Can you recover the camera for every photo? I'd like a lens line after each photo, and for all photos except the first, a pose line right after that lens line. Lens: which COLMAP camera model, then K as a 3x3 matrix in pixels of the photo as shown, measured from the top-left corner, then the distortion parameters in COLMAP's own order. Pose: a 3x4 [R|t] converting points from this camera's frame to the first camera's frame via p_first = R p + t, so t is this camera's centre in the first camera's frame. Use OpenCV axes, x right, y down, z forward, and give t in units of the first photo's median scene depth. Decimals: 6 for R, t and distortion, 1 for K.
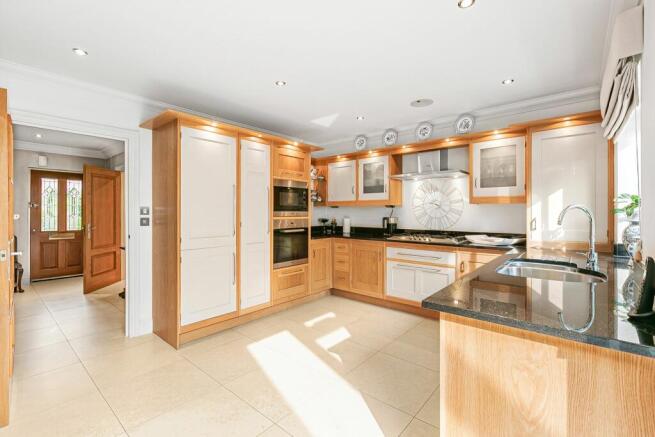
lens RADIAL K [[291.0, 0, 324.6], [0, 291.0, 215.2], [0, 0, 1]] dist [-0.003333, -0.000219]
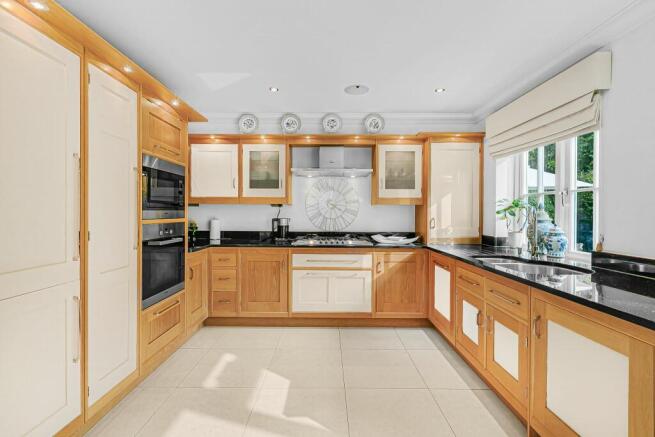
lens RADIAL K [[291.0, 0, 327.3], [0, 291.0, 215.5], [0, 0, 1]] dist [-0.003333, -0.000219]
pose [[0.760125, -0.002827, 0.649771, -0.254702], [0.002752, 0.999996, 0.001132, -0.001280], [-0.649771, 0.000928, 0.760129, 0.307973]]
